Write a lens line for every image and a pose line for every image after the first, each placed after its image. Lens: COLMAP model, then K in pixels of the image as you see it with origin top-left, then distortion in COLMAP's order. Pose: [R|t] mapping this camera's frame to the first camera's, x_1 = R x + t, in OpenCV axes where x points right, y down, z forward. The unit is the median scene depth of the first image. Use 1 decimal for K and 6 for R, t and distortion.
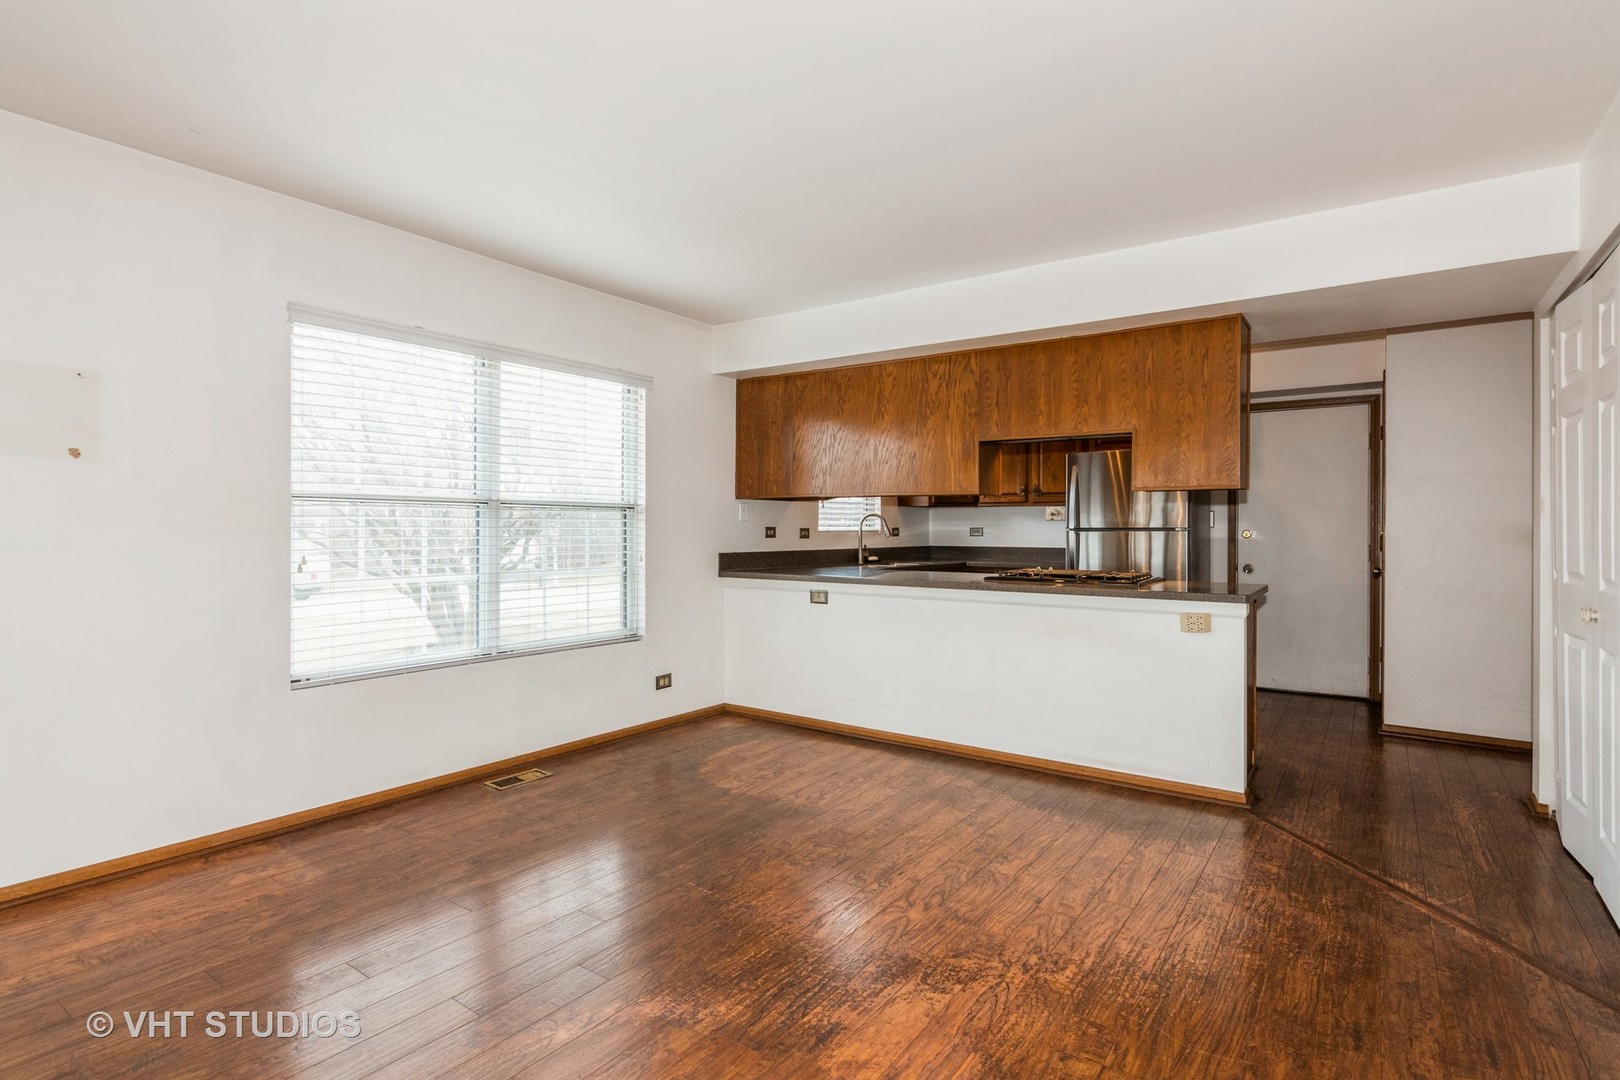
lens RADIAL K [[796.7, 0, 804.2], [0, 796.7, 534.6], [0, 0, 1]] dist [-0.012998, -0.000475]
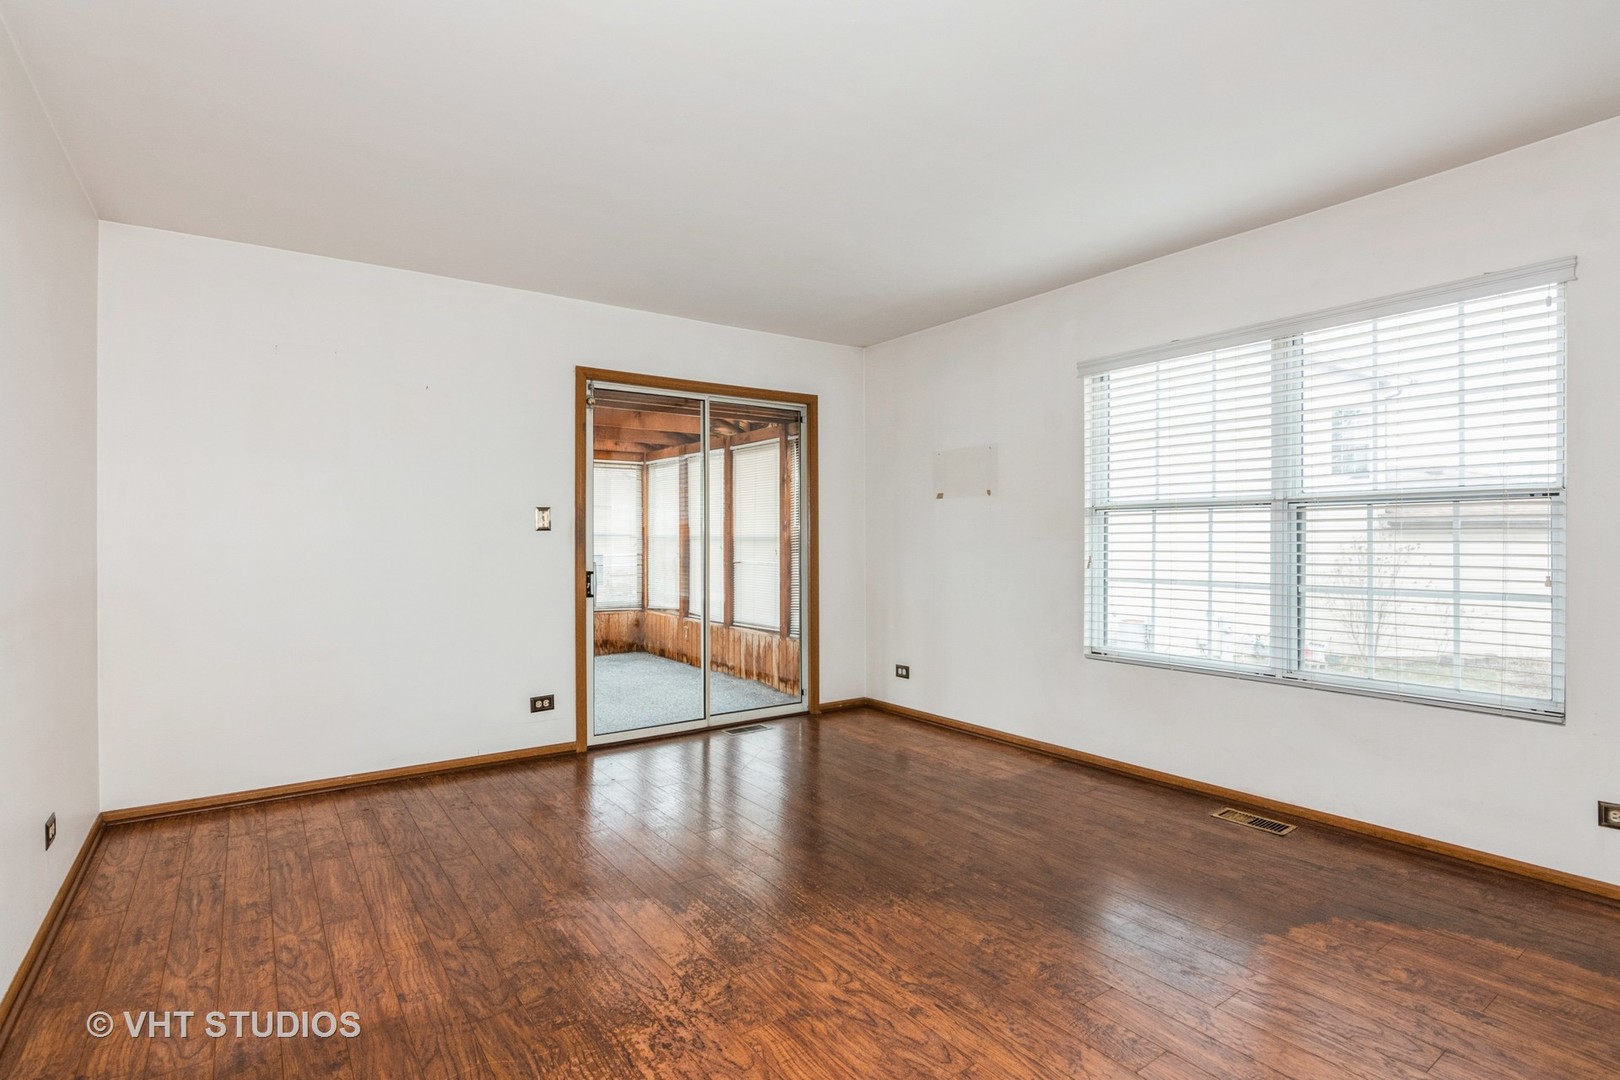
lens RADIAL K [[796.7, 0, 804.2], [0, 796.7, 534.6], [0, 0, 1]] dist [-0.012998, -0.000475]
pose [[-0.325789, -0.005842, -0.945425, 0.814548], [-0.002974, 0.999982, -0.005154, 0.001240], [0.945438, 0.001133, -0.325800, 1.077818]]
